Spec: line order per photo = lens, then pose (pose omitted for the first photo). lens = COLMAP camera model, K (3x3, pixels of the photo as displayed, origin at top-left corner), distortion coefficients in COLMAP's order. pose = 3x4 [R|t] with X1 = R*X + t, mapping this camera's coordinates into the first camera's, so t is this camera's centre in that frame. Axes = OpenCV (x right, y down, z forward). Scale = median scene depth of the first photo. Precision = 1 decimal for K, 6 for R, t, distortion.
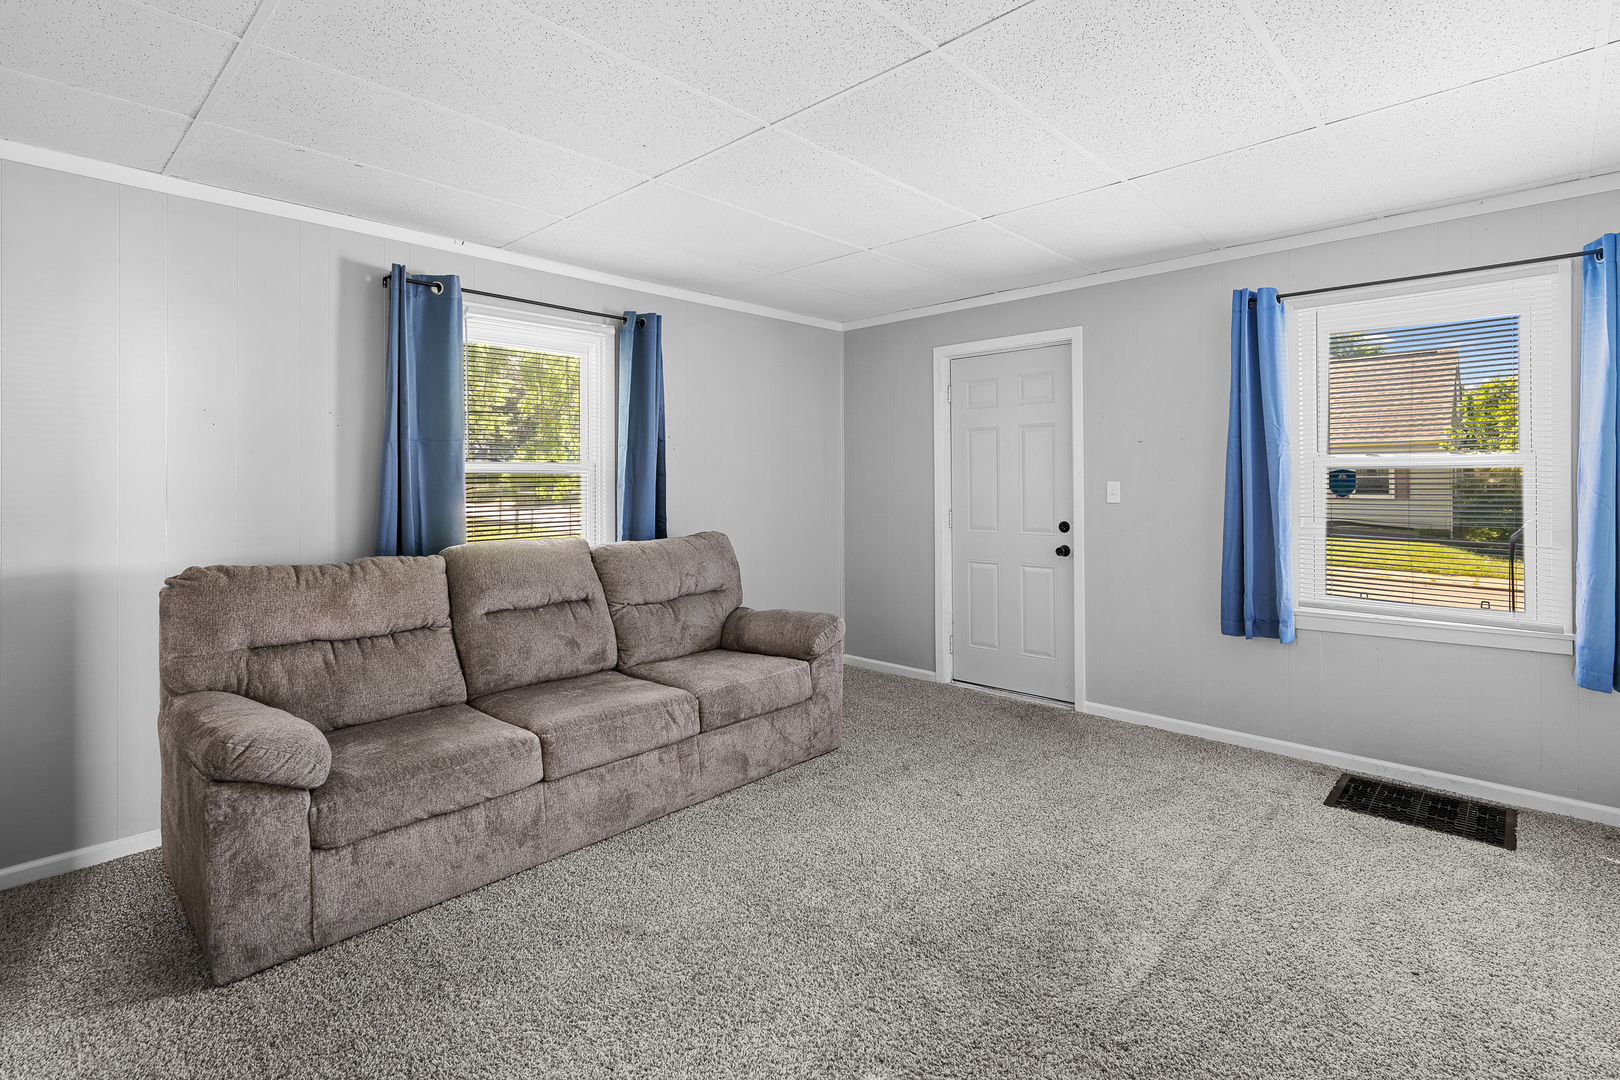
lens RADIAL K [[770.6, 0, 808.4], [0, 770.6, 484.8], [0, 0, 1]] dist [0.000256, 0.000028]
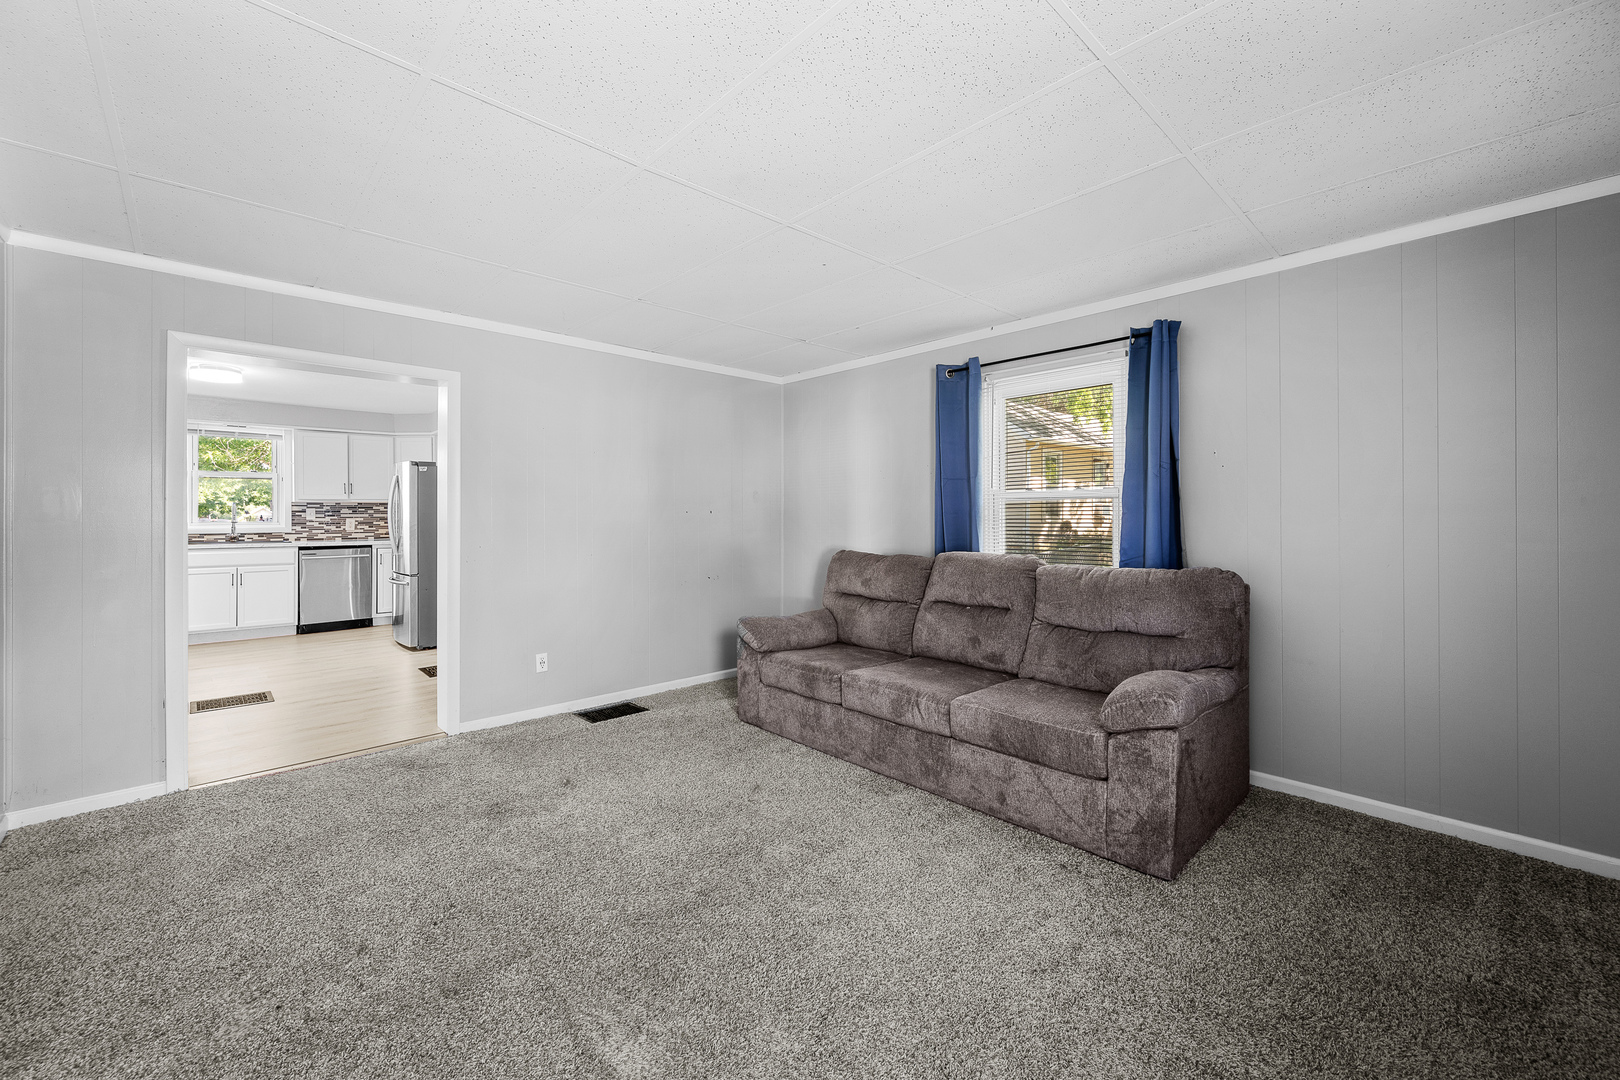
lens RADIAL K [[668.6, 0, 806.1], [0, 668.6, 498.8], [0, 0, 1]] dist [0.000663, 0.000067]
pose [[-0.064574, -0.007969, -0.997881, 0.762050], [0.007617, 0.999935, -0.008478, -0.010684], [0.997884, -0.008148, -0.064509, 0.789870]]
